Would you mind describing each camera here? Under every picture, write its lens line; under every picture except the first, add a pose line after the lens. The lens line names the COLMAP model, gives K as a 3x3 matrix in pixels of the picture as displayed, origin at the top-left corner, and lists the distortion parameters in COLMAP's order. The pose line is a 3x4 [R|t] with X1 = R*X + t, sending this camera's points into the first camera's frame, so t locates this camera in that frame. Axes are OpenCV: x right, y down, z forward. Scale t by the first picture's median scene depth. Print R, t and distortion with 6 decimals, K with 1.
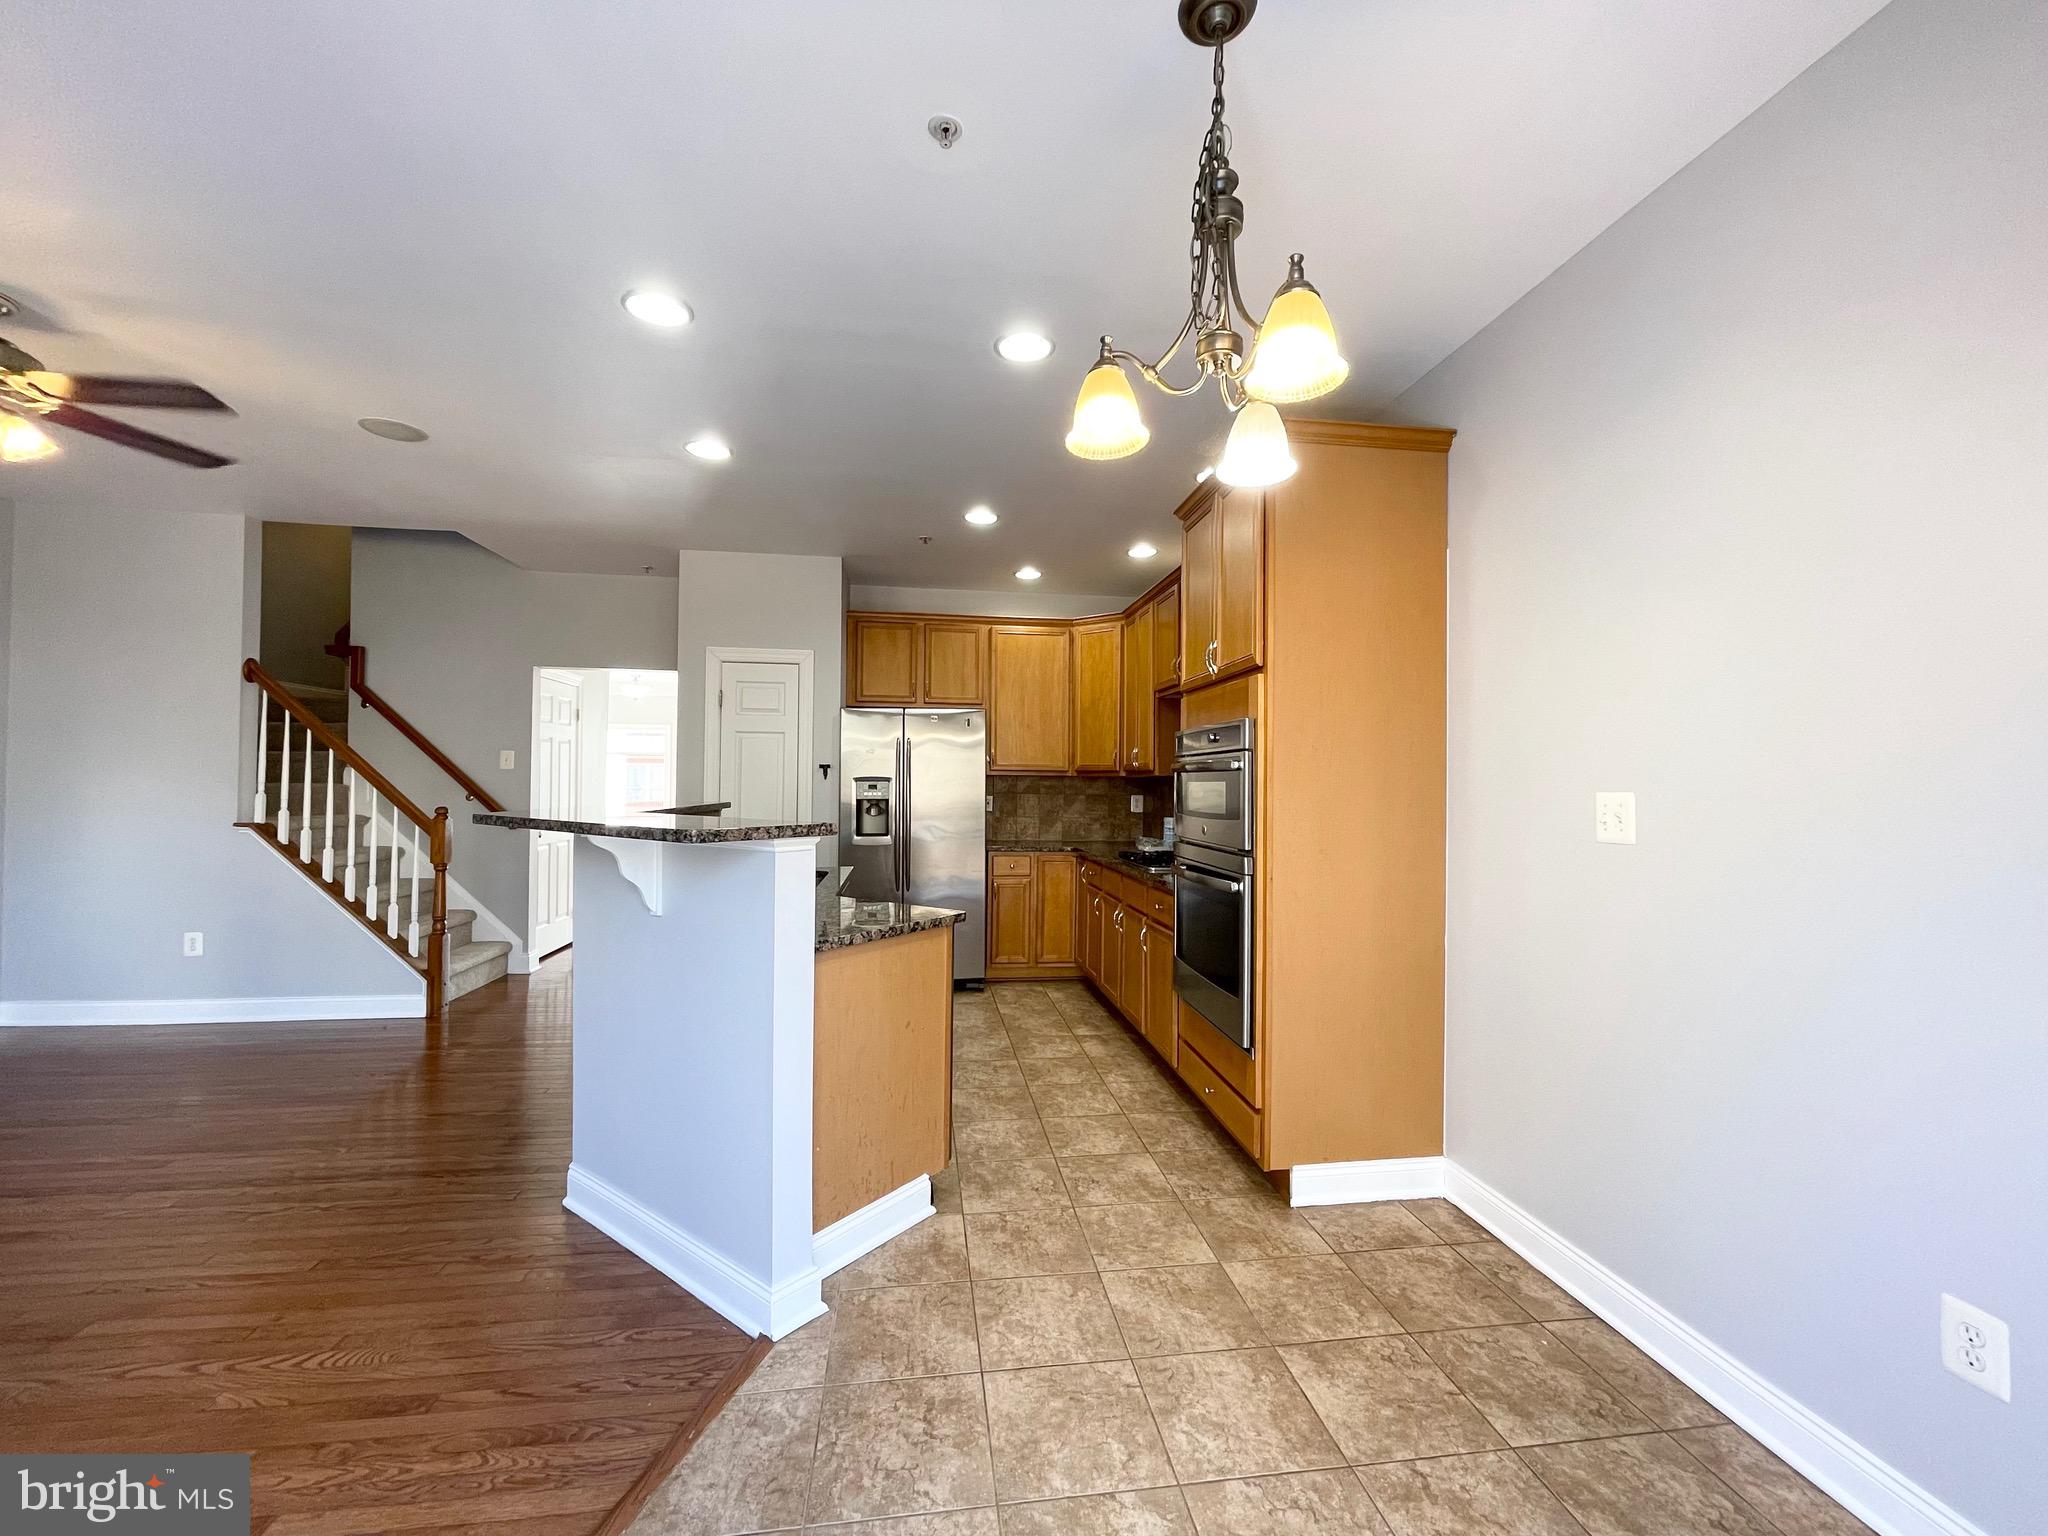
lens RADIAL K [[822.3, 0, 1022.7], [0, 822.3, 768.5], [0, 0, 1]] dist [-0.001754, 0.000270]
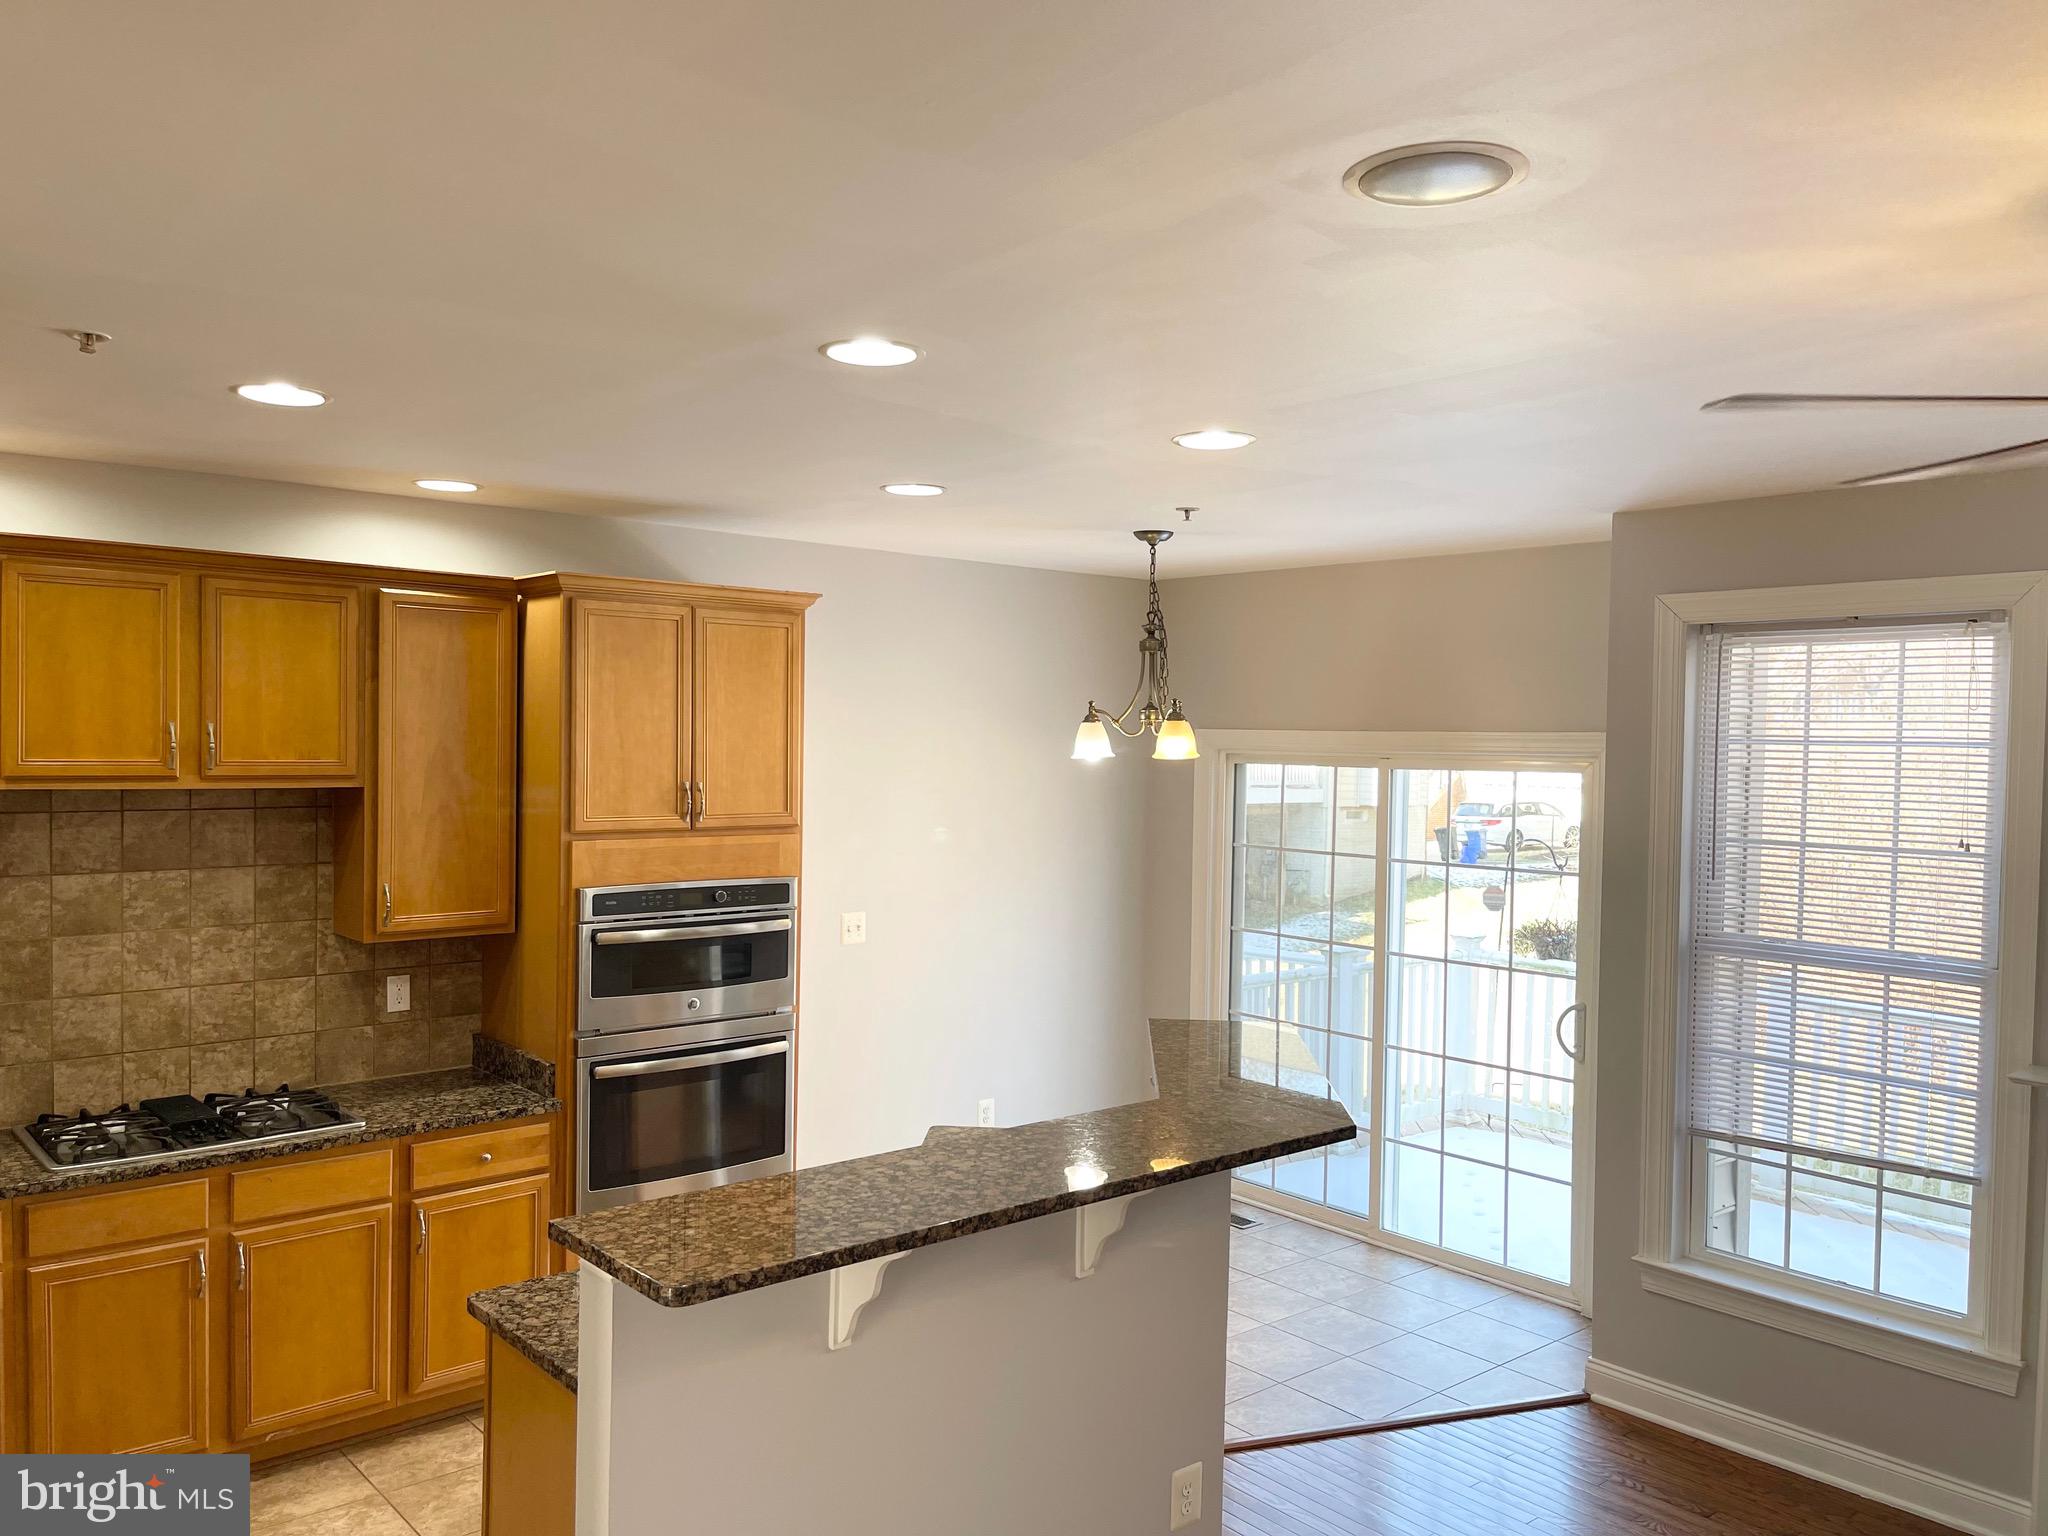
lens RADIAL K [[1546.8, 0, 1016.6], [0, 1546.8, 784.7], [0, 0, 1]] dist [0.068812, -0.080750]
pose [[-0.547323, -0.044230, 0.835752, -0.759630], [-0.037761, 0.998891, 0.028135, -0.123197], [-0.836069, -0.016160, -0.548386, 0.936025]]
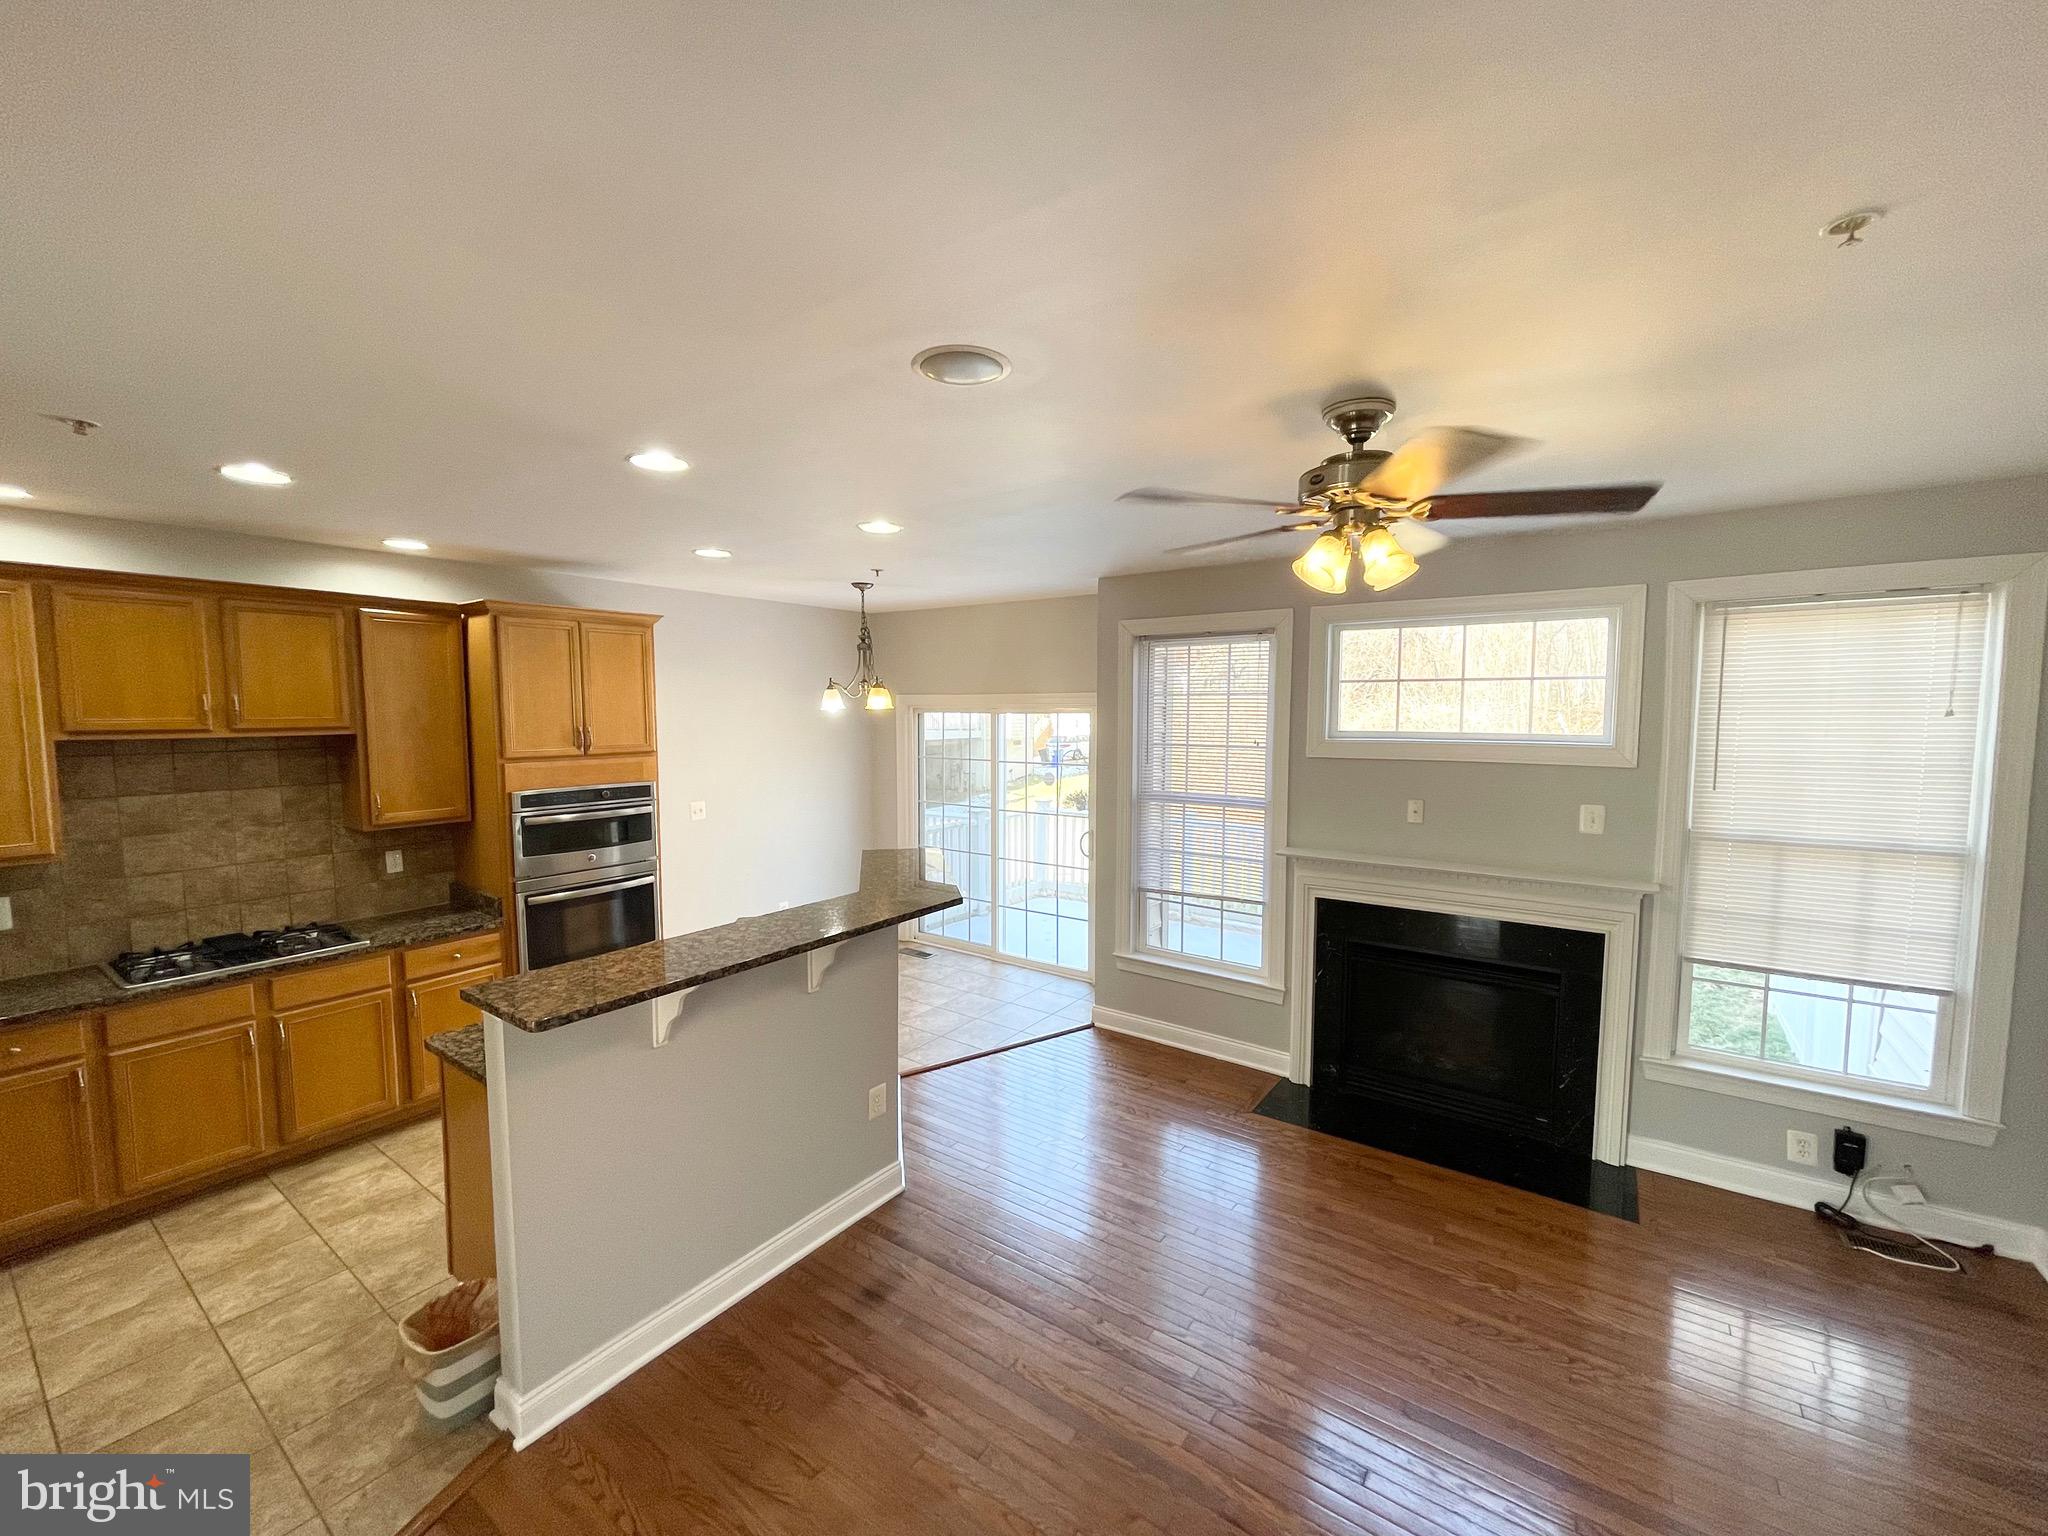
lens RADIAL K [[822.3, 0, 1026.6], [0, 822.3, 774.6], [0, 0, 1]] dist [-0.001754, 0.000270]
pose [[-0.735218, -0.065335, 0.674674, -0.765422], [-0.020661, 0.997041, 0.074038, -0.113903], [-0.677516, 0.040495, -0.734393, 0.896105]]
